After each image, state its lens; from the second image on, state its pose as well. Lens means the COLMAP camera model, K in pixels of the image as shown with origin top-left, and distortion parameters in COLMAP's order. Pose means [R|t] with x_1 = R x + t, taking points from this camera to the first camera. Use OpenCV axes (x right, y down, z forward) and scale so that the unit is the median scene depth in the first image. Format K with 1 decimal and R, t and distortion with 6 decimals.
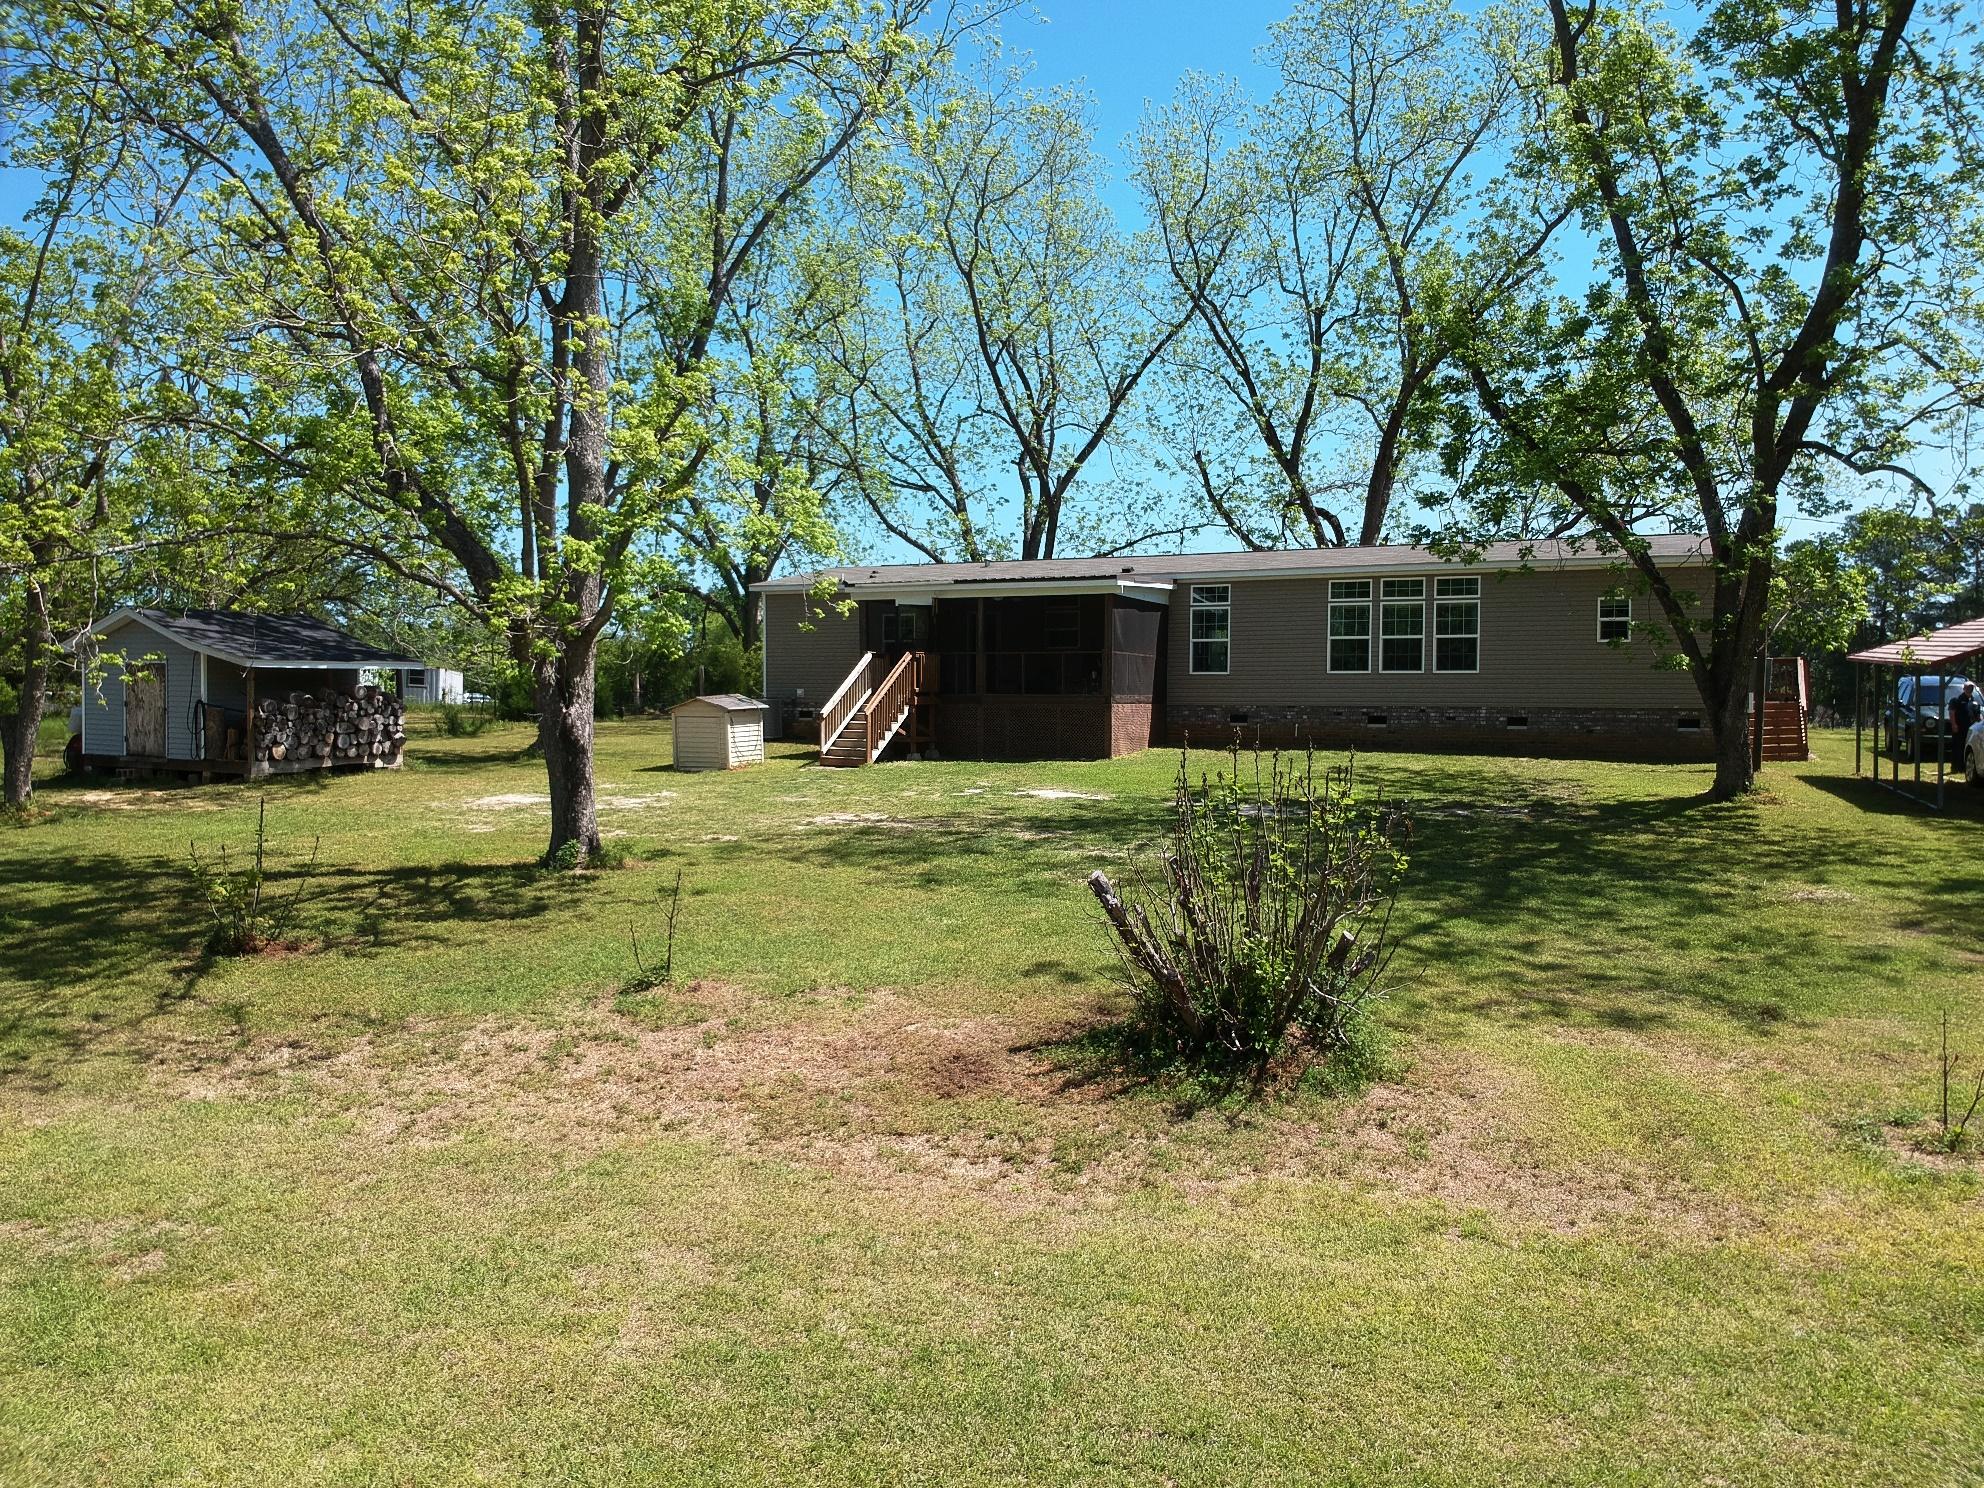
lens RADIAL K [[1458.8, 0, 992.5], [0, 1458.8, 729.9], [0, 0, 1]] dist [0.058294, -0.131352]
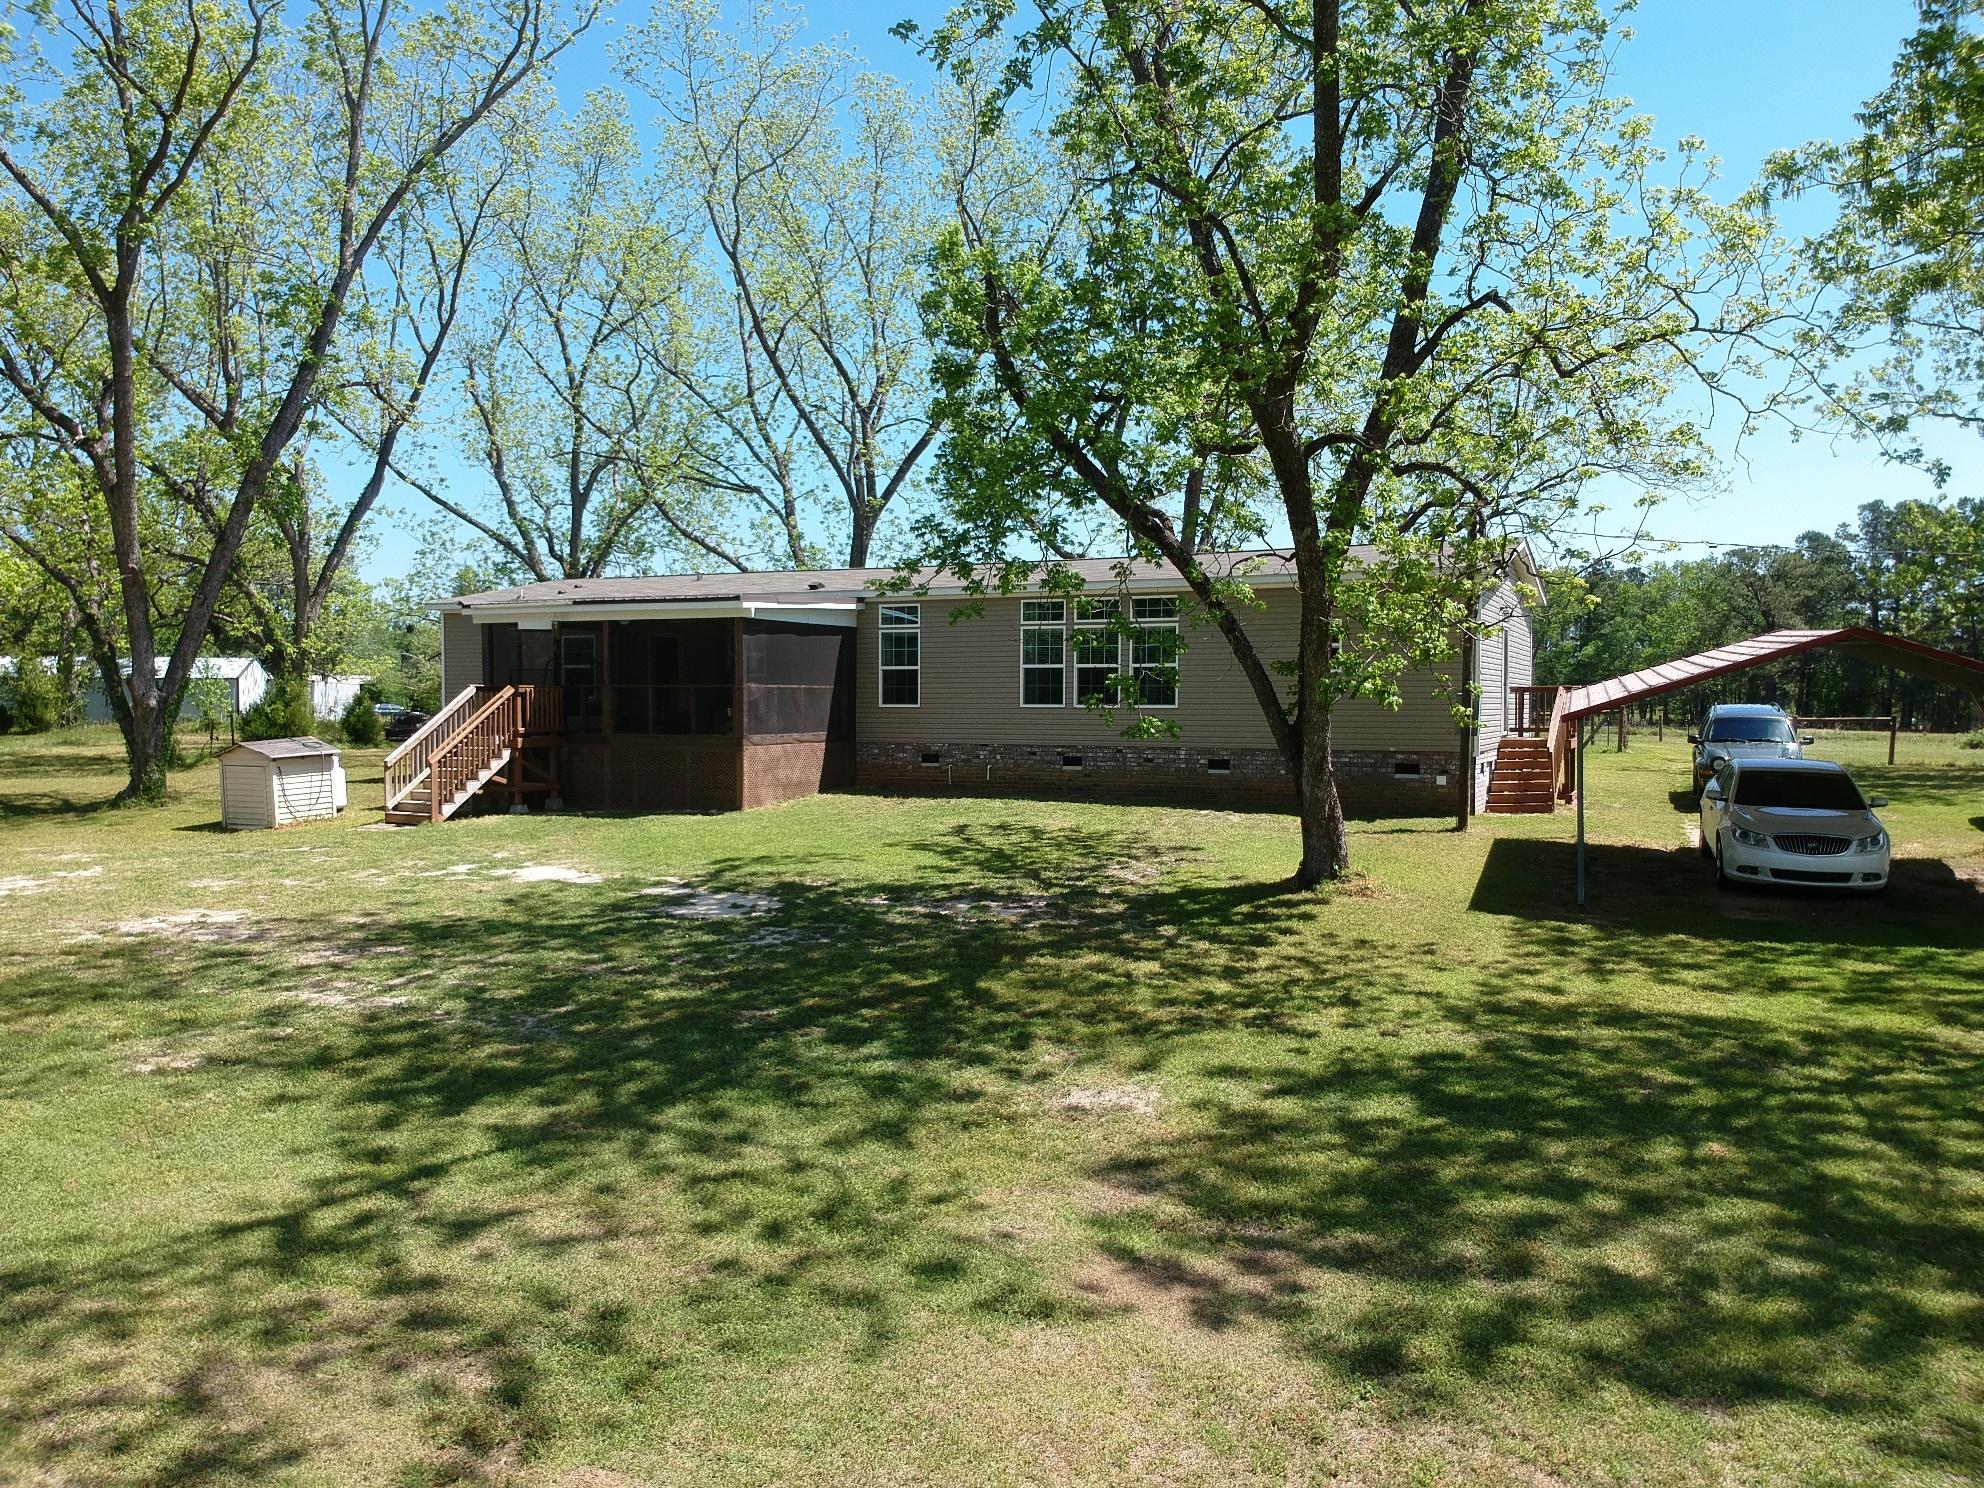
lens RADIAL K [[1458.8, 0, 992.2], [0, 1458.8, 745.3], [0, 0, 1]] dist [0.058294, -0.131352]
pose [[0.999882, -0.004334, 0.014744, 0.207572], [0.004191, 0.999944, 0.009755, -0.025625], [-0.014785, -0.009692, 0.999844, 0.141998]]
